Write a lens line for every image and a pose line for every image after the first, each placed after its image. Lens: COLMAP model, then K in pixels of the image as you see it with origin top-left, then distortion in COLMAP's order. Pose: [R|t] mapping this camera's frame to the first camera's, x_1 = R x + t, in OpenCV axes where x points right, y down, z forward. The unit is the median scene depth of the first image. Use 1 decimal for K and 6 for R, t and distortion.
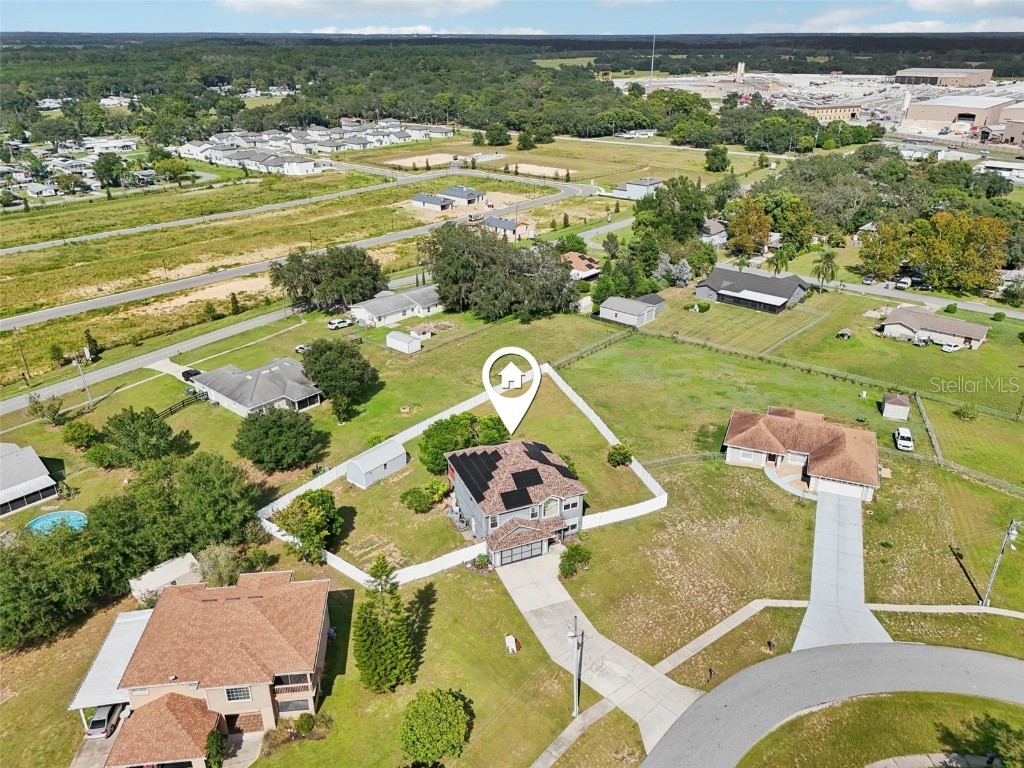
lens RADIAL K [[749.2, 0, 512.0], [0, 749.2, 384.0], [0, 0, 1]] dist [0.094161, -0.102493]
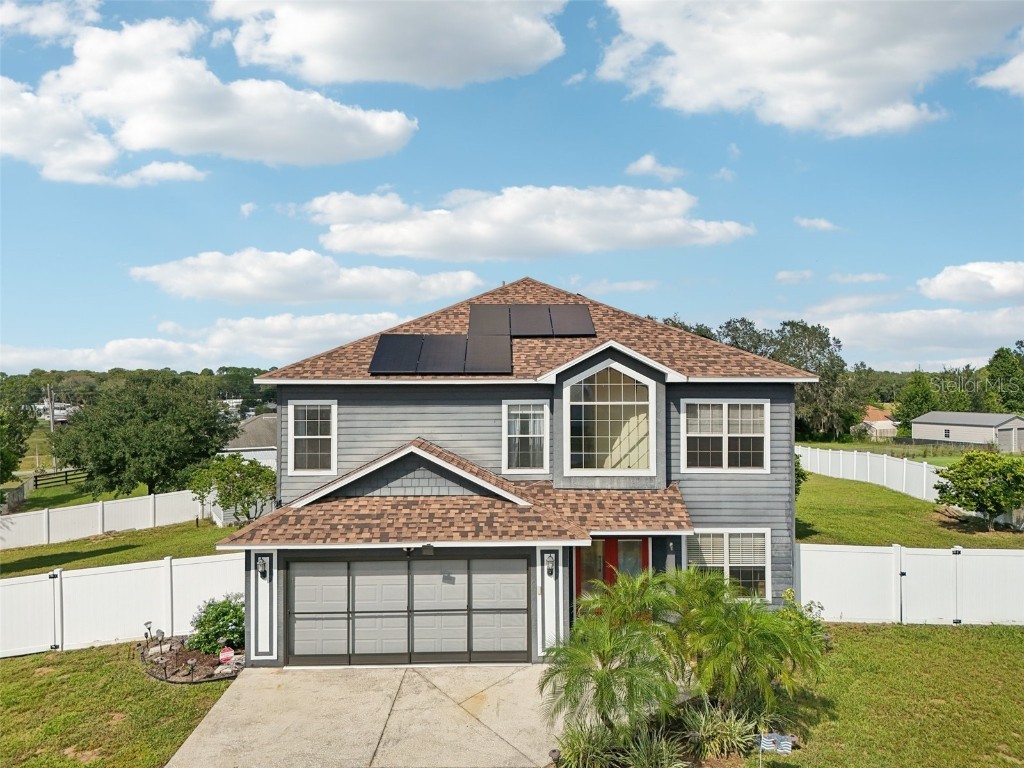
lens RADIAL K [[749.2, 0, 512.0], [0, 749.2, 384.0], [0, 0, 1]] dist [0.094161, -0.102493]
pose [[0.929332, -0.000964, -0.369244, 0.099876], [-0.151128, 0.911409, -0.382745, 0.232730], [0.336902, 0.411500, 0.846856, 0.806696]]
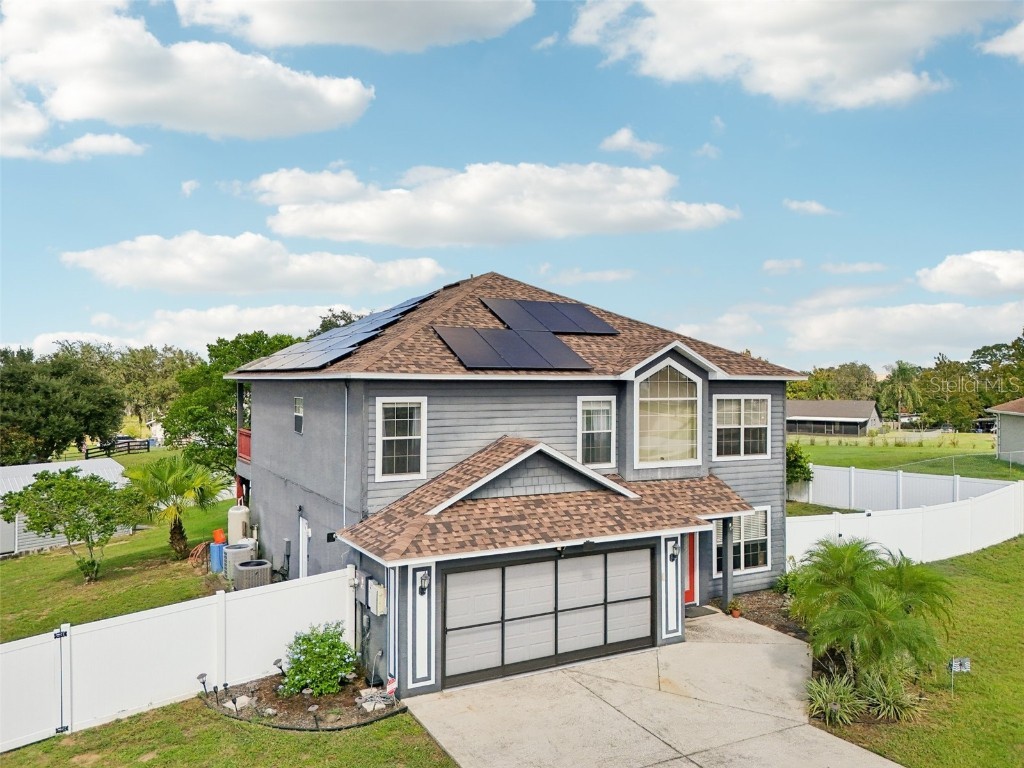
lens RADIAL K [[785.3, 0, 512.0], [0, 785.3, 384.0], [0, 0, 1]] dist [0.104553, -0.124761]
pose [[0.994090, 0.004562, 0.108466, -0.017542], [0.040397, 0.911825, -0.408588, 0.243072], [-0.100766, 0.410554, 0.906251, 0.786006]]
